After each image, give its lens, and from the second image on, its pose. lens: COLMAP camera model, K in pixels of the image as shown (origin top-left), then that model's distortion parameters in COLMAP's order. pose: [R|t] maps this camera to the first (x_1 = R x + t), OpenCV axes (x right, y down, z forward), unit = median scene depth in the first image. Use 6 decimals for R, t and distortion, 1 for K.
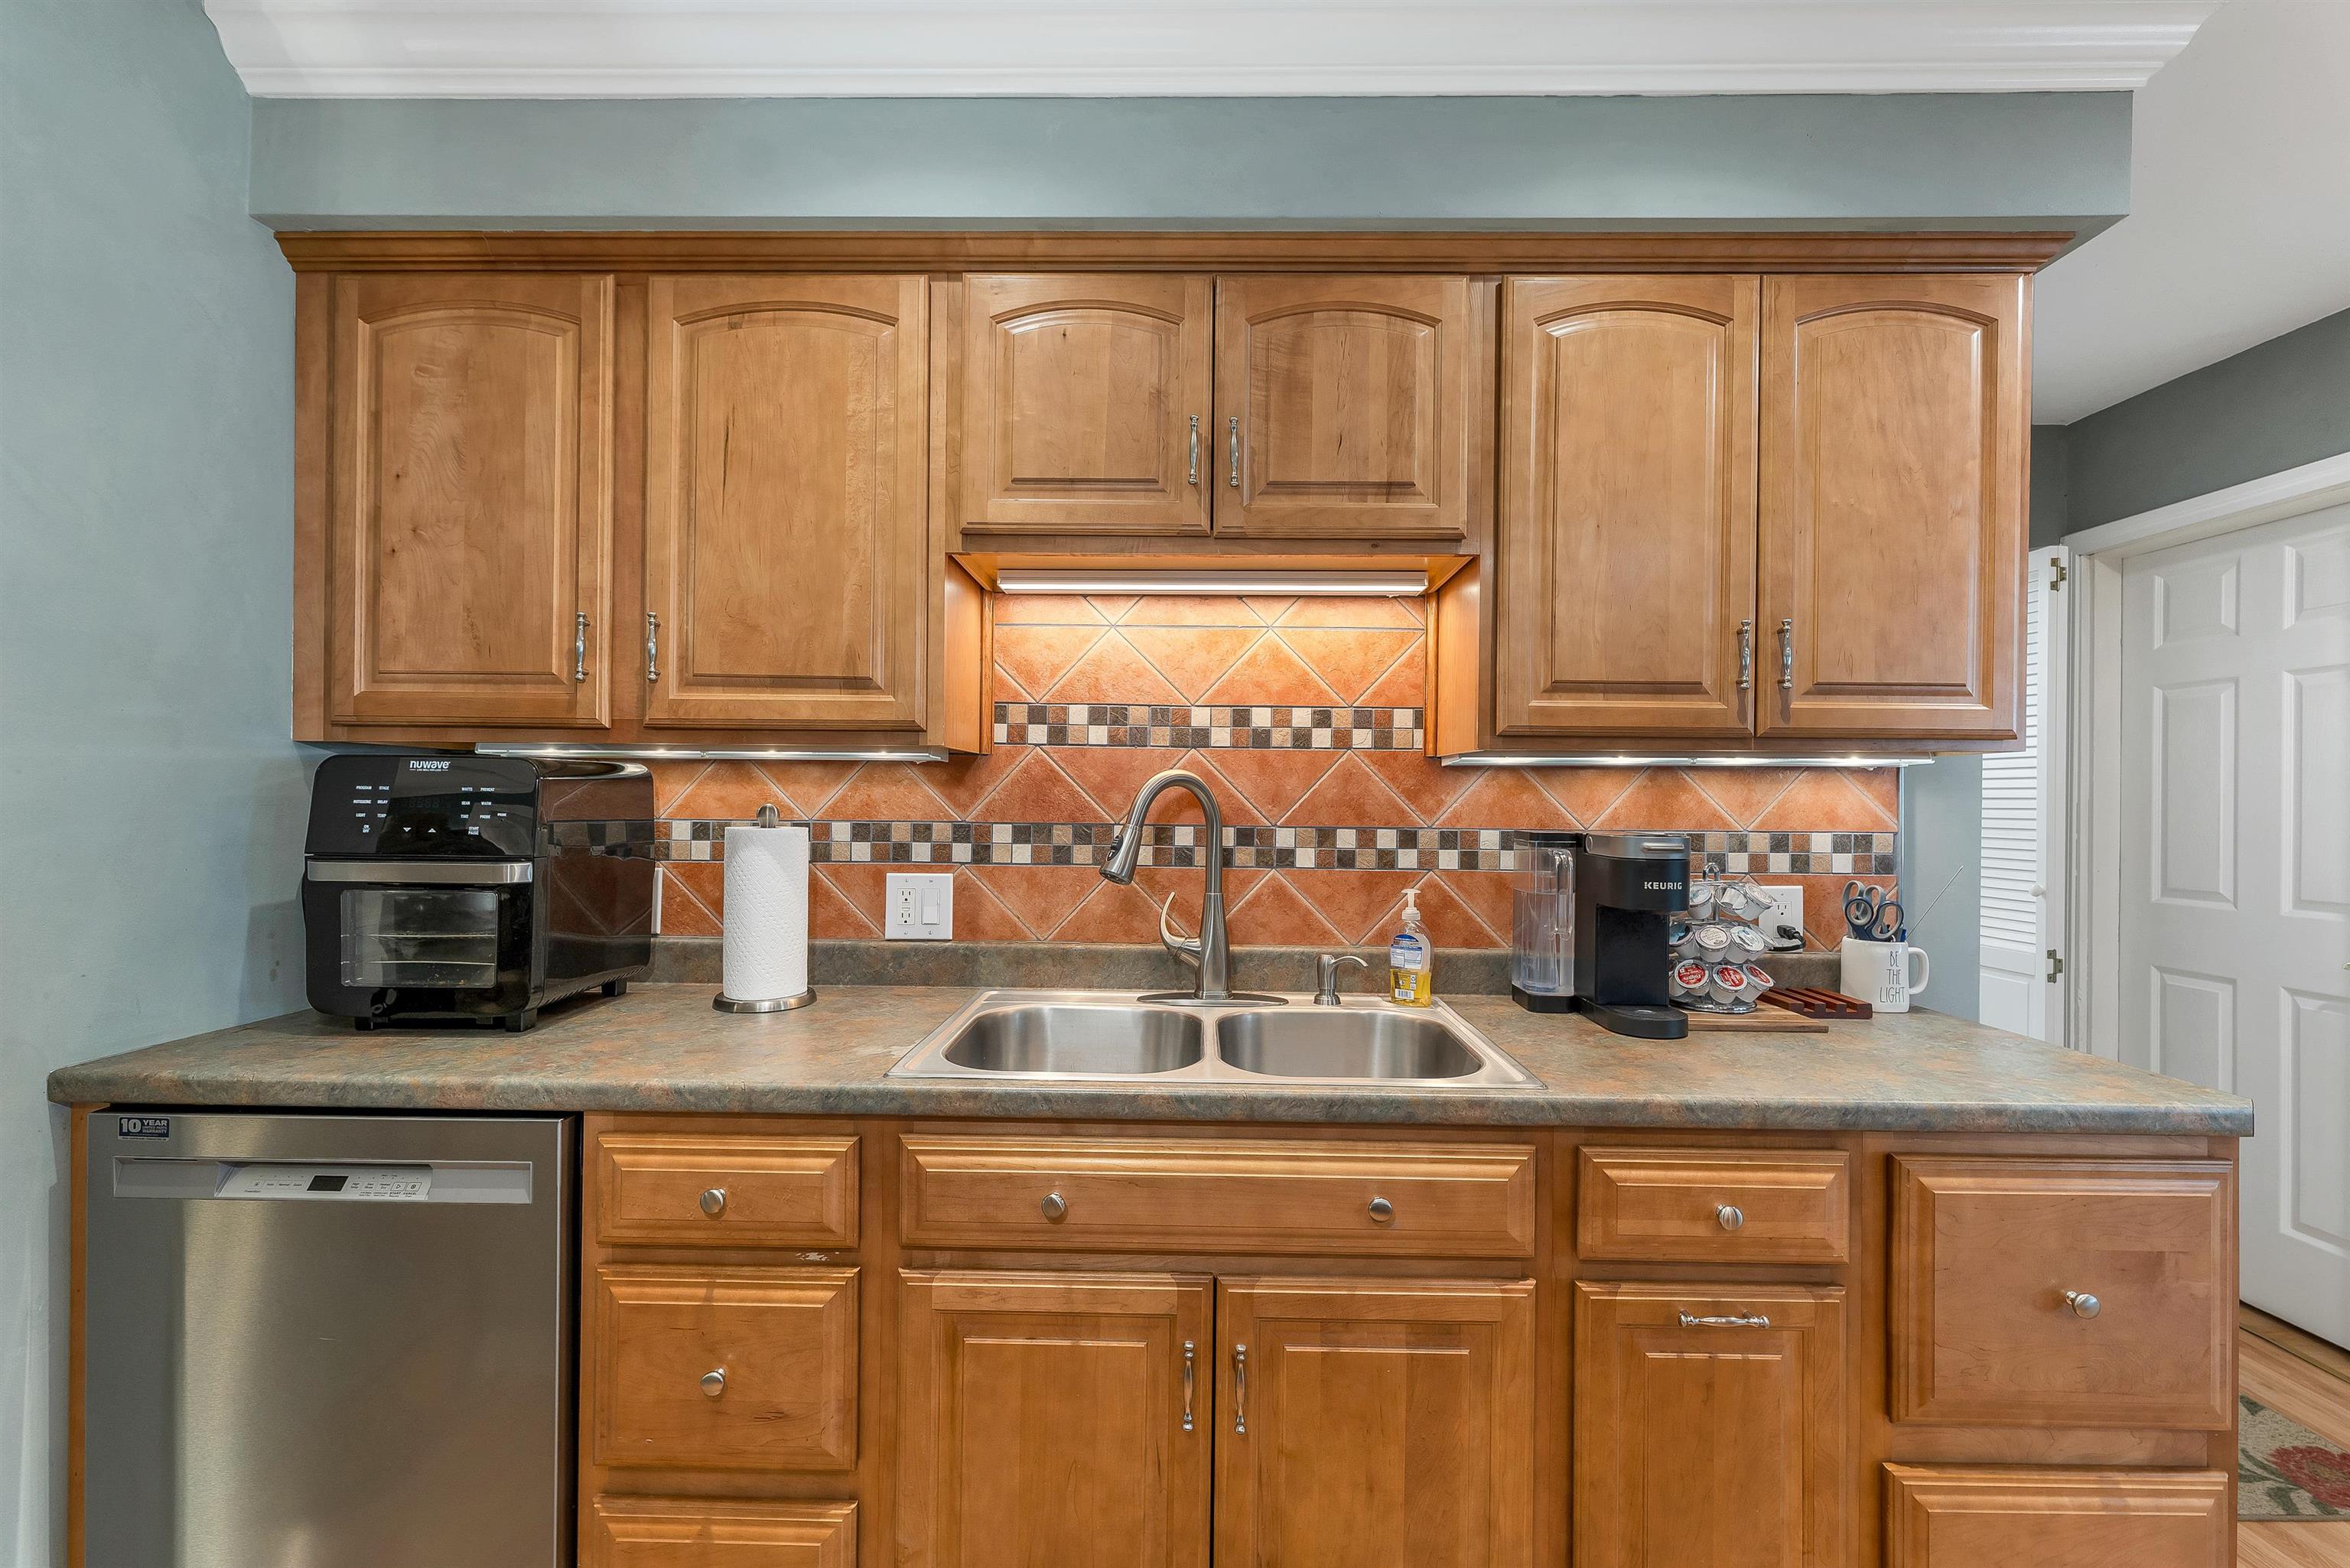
lens RADIAL K [[995.9, 0, 1176.5], [0, 995.9, 806.5], [0, 0, 1]] dist [0.002410, 0.000234]
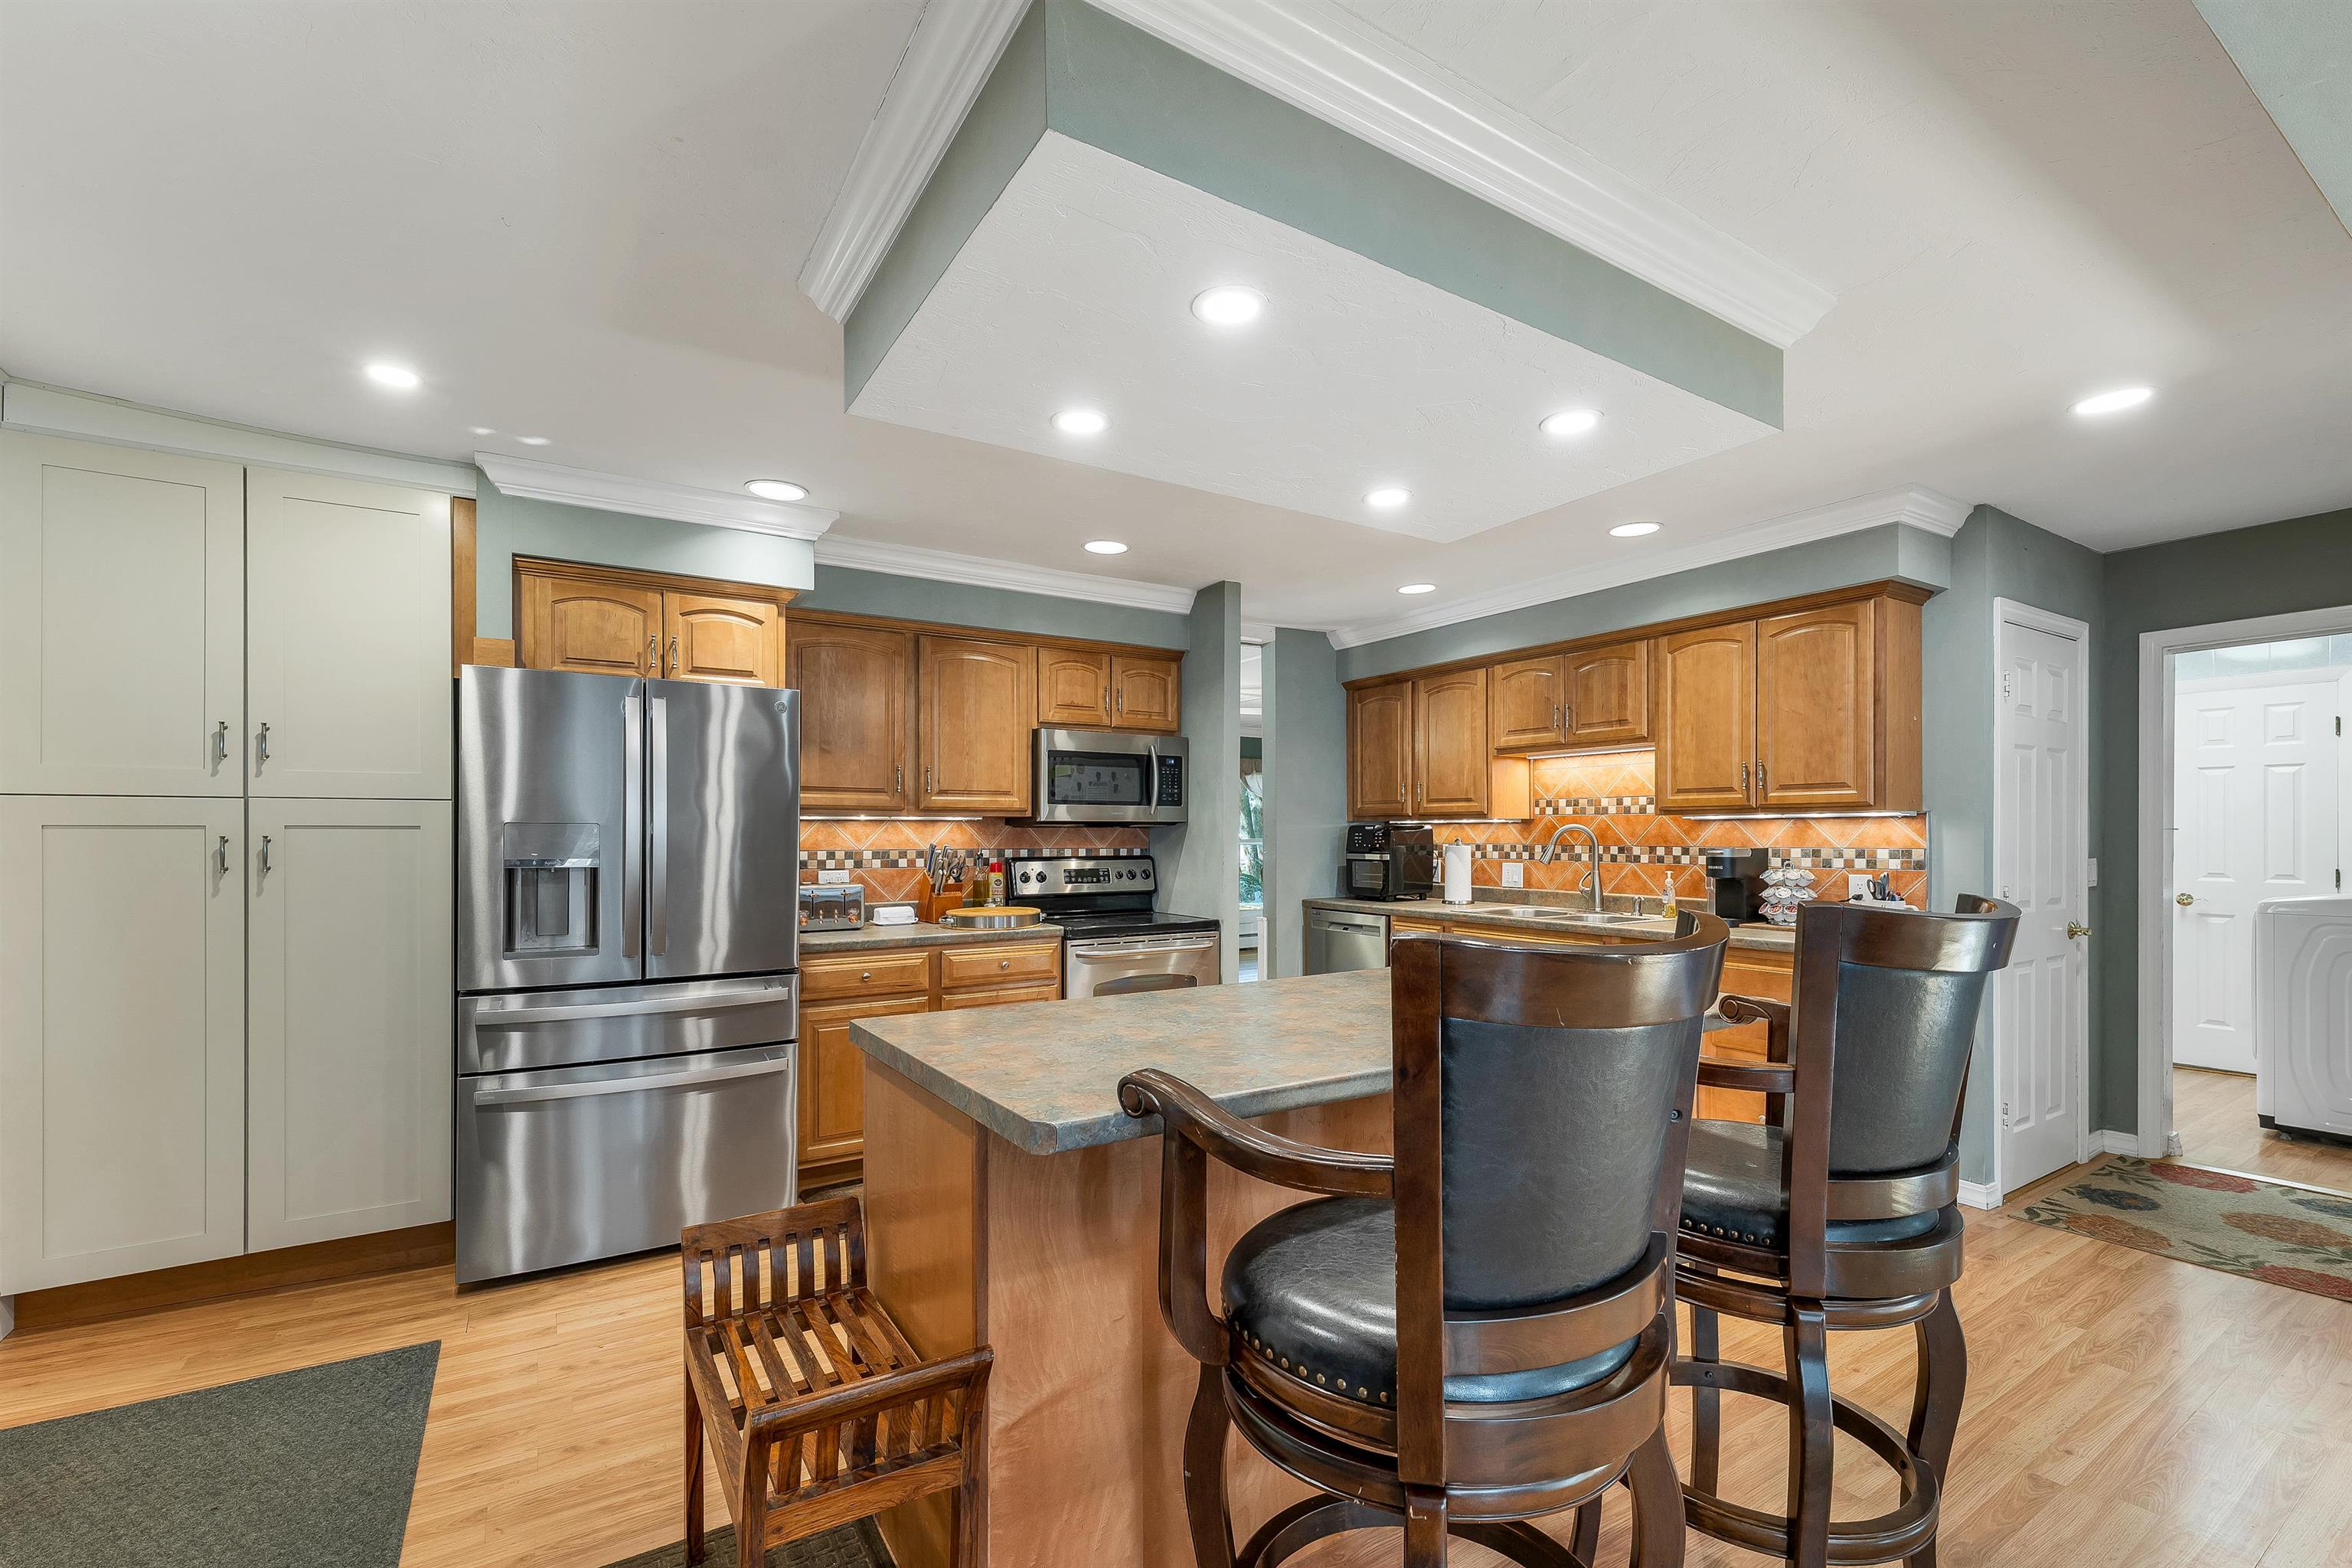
lens RADIAL K [[996.8, 0, 1177.5], [0, 996.8, 806.5], [0, 0, 1]] dist [0.002410, 0.000234]
pose [[0.548390, -0.033623, -0.835547, 1.538255], [0.001911, 0.999239, -0.038956, 0.016722], [0.836221, 0.019767, 0.548037, -1.279345]]
